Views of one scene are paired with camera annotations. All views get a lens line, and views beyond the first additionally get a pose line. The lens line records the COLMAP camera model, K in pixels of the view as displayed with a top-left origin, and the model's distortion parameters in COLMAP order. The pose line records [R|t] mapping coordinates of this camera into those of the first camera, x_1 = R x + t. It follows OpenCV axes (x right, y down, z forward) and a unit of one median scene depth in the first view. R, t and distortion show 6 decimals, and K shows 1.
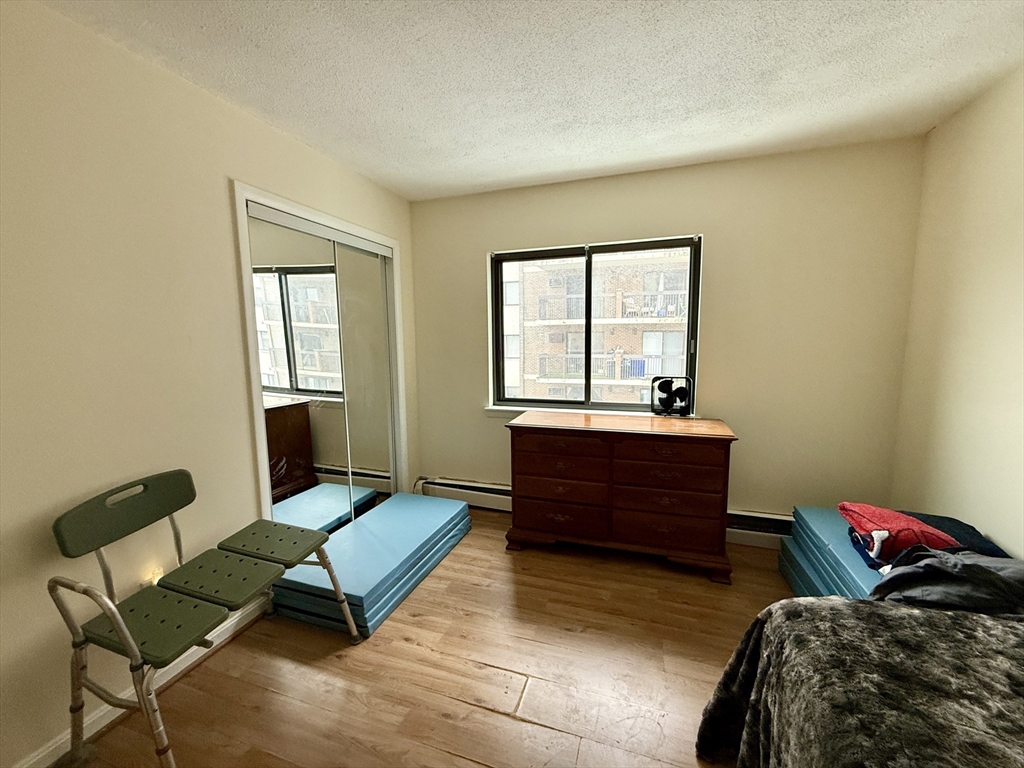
lens RADIAL K [[408.4, 0, 503.0], [0, 408.4, 384.2], [0, 0, 1]] dist [-0.000696, 0.000274]
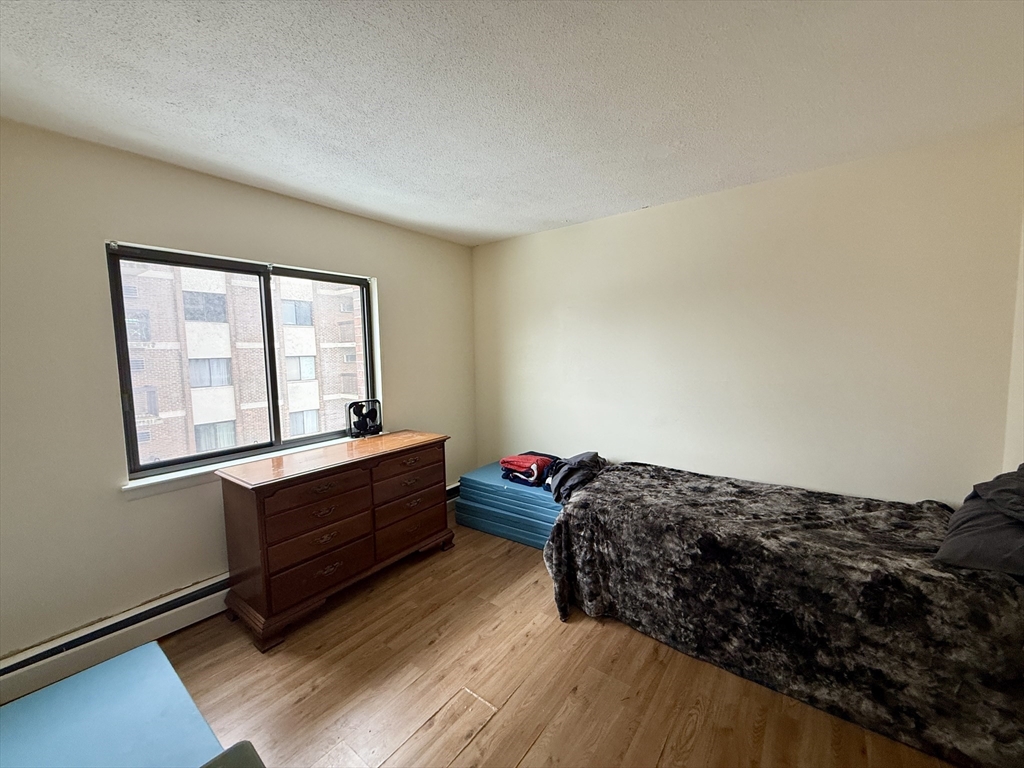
lens RADIAL K [[408.4, 0, 503.0], [0, 408.4, 384.2], [0, 0, 1]] dist [-0.000696, 0.000274]
pose [[0.327188, -0.073895, 0.942065, -0.553746], [0.131899, 0.990750, 0.031904, -0.053261], [-0.935709, 0.113819, 0.333908, 0.305368]]
